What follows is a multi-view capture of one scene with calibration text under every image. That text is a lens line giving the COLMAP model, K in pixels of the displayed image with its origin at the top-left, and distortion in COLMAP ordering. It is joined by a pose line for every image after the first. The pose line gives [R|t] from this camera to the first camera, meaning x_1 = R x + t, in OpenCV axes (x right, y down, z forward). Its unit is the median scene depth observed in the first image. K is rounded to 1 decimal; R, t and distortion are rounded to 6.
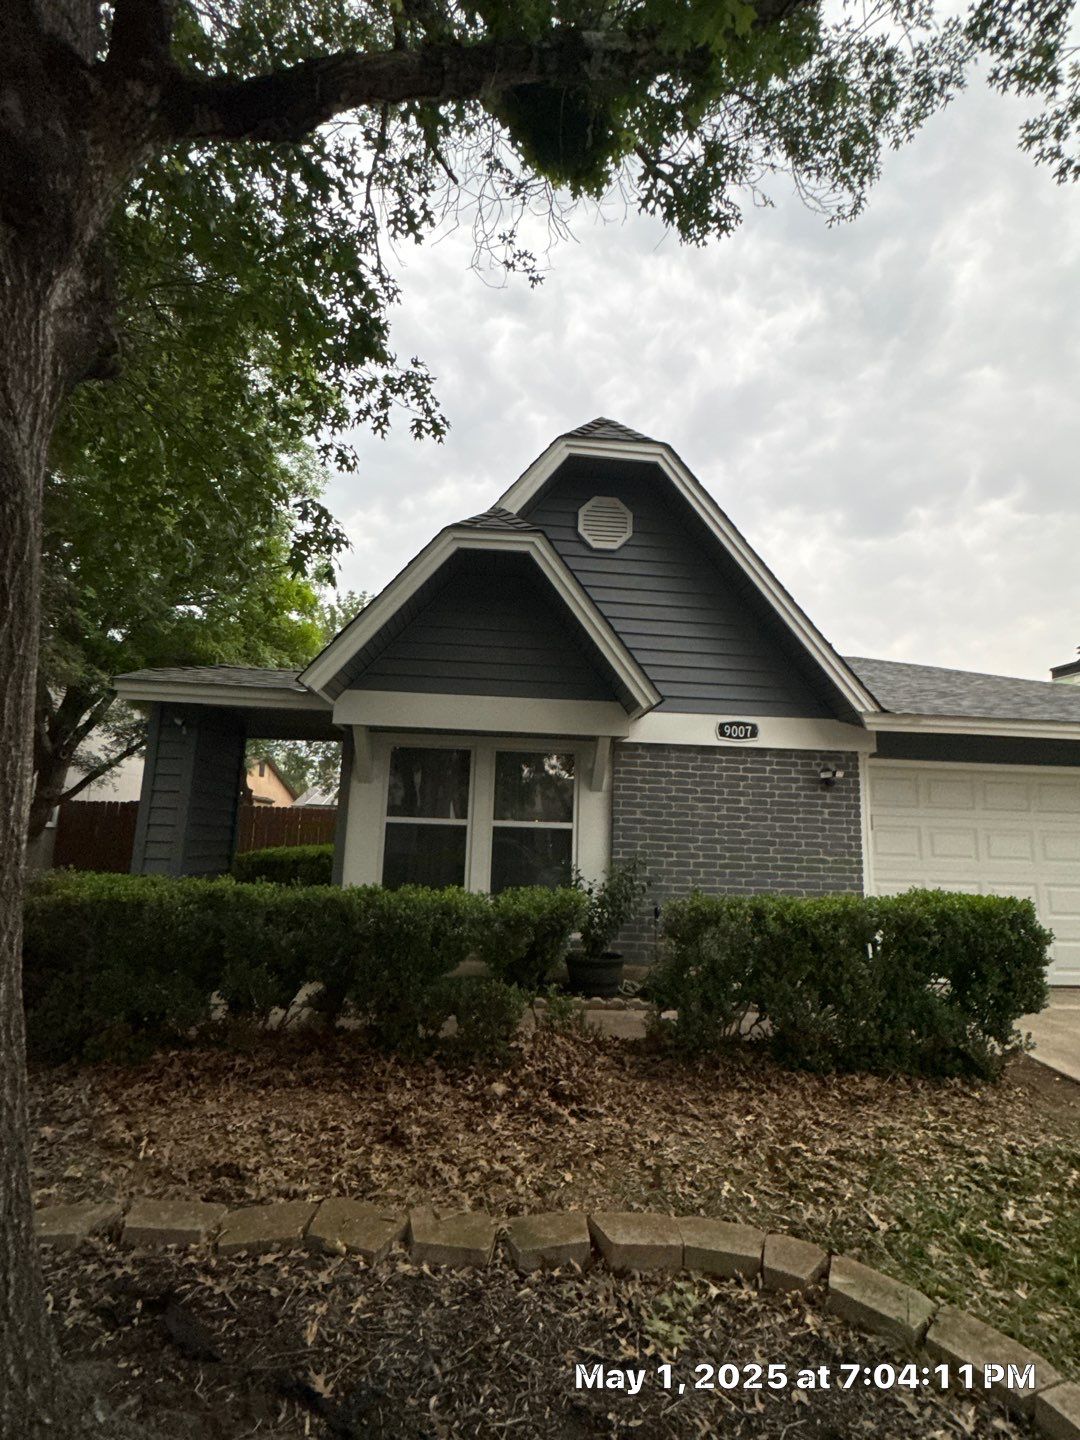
lens RADIAL K [[693.7, 0, 543.5], [0, 693.7, 725.4], [0, 0, 1]] dist [-0.000276, 0.000156]
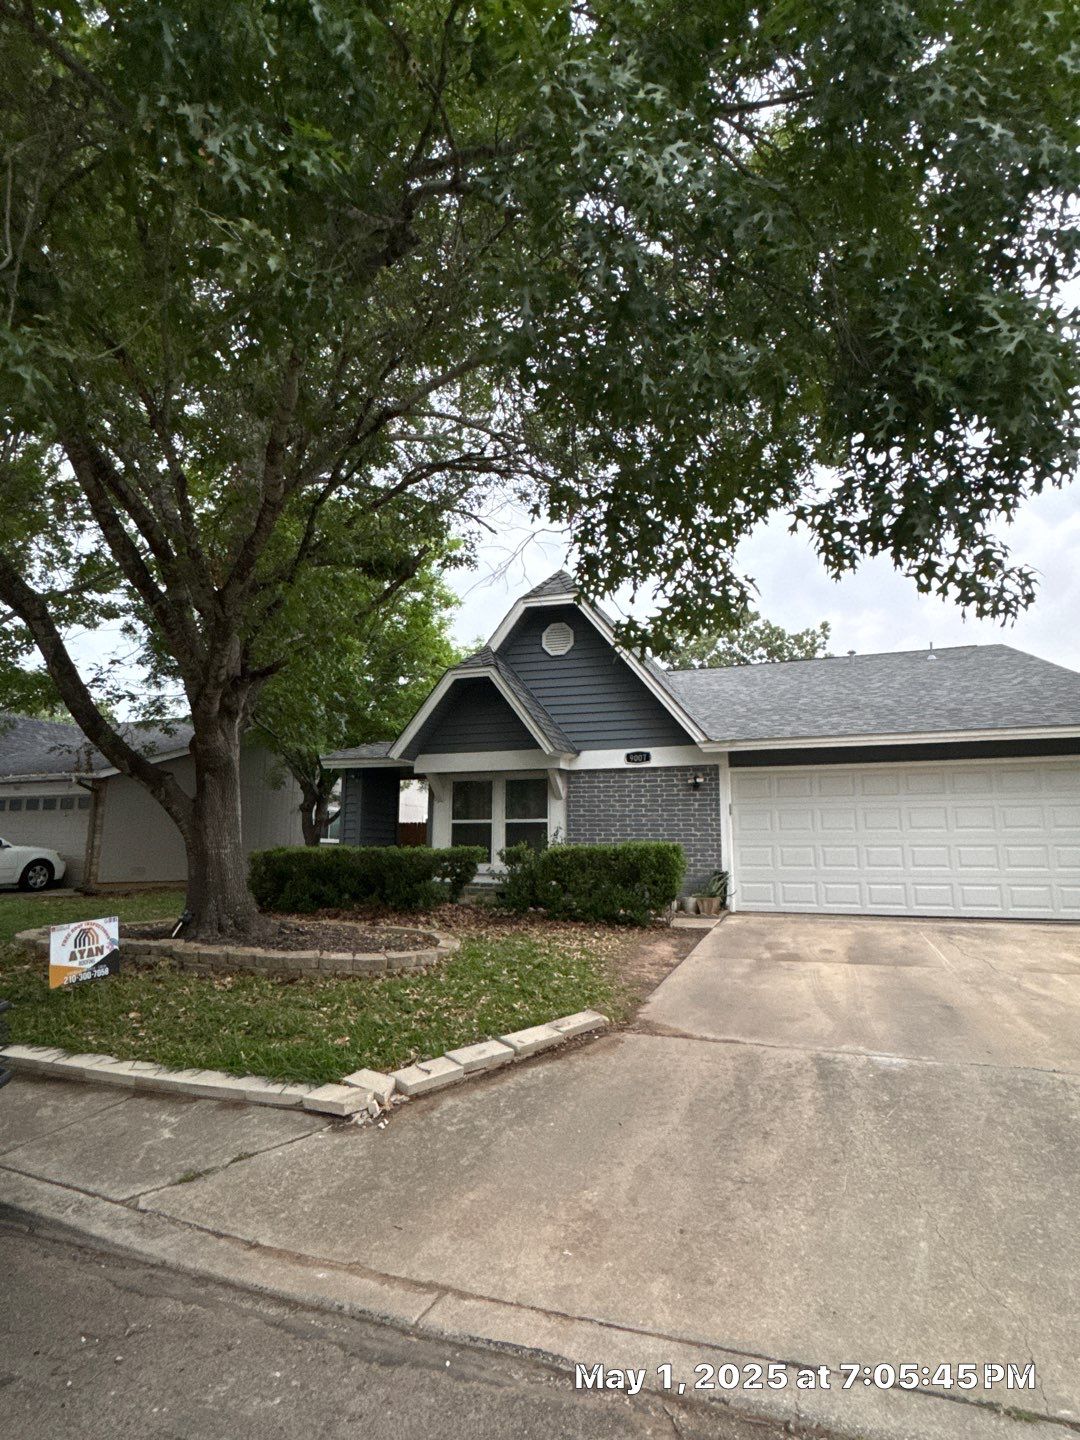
lens RADIAL K [[693.7, 0, 572.7], [0, 693.7, 738.1], [0, 0, 1]] dist [-0.000276, 0.000156]
pose [[0.932154, -0.090461, -0.350579, 0.713576], [0.094472, 0.995511, -0.005683, -0.043220], [0.349519, -0.027822, 0.936516, -0.581350]]
